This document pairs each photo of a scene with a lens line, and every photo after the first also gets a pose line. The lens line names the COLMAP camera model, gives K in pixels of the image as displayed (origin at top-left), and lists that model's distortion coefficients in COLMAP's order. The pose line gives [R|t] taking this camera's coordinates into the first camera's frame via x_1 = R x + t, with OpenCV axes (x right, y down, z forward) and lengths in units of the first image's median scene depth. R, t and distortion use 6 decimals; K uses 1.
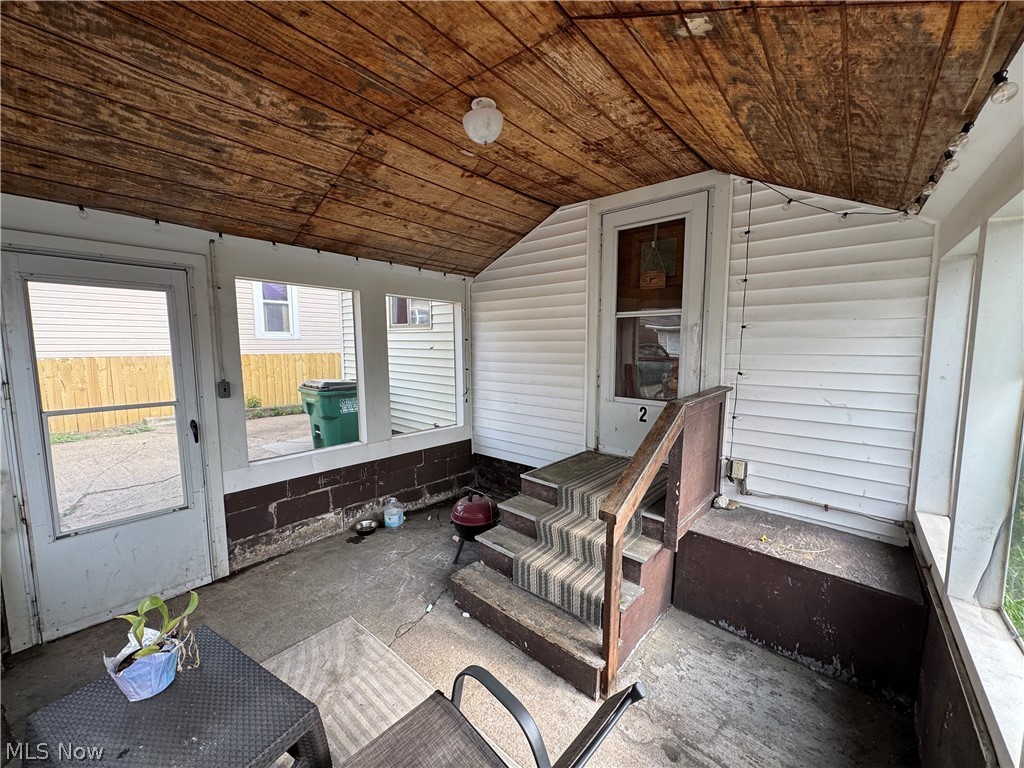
lens RADIAL K [[407.0, 0, 512.4], [0, 407.0, 384.6], [0, 0, 1]] dist [-0.003460, -0.000101]
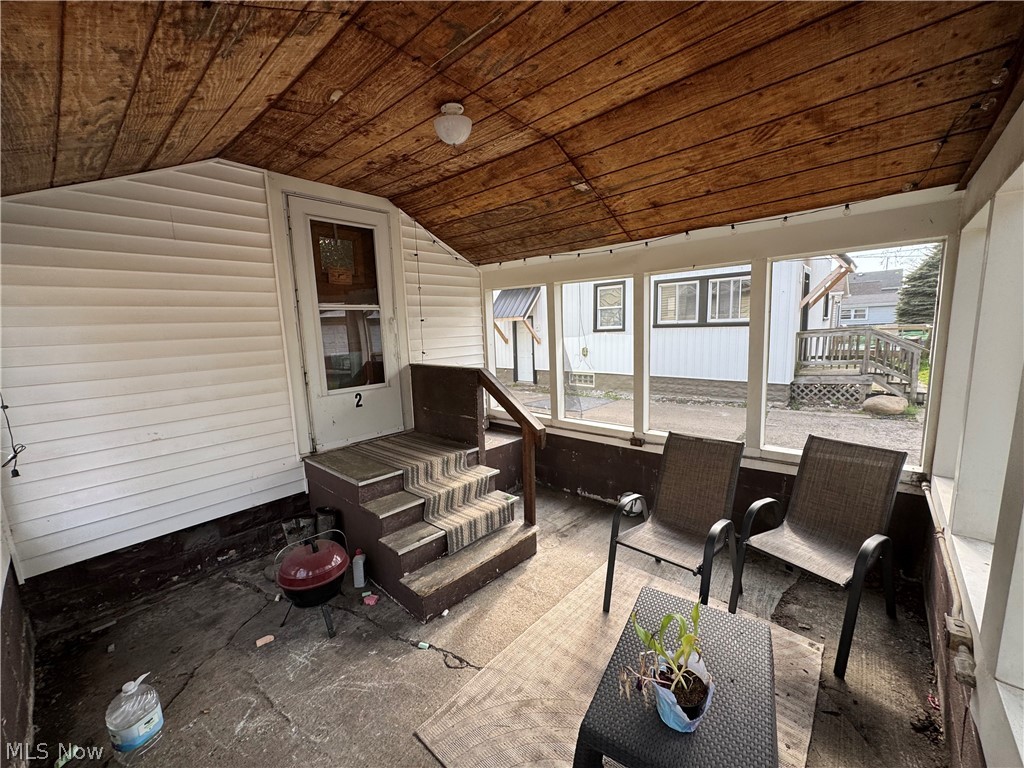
lens RADIAL K [[407.0, 0, 513.4], [0, 407.0, 384.1], [0, 0, 1]] dist [-0.003460, -0.000101]
pose [[0.016676, -0.142051, 0.989719, -0.839968], [0.139343, 0.980527, 0.138384, -0.070067], [-0.990104, 0.135603, 0.036145, 0.614252]]
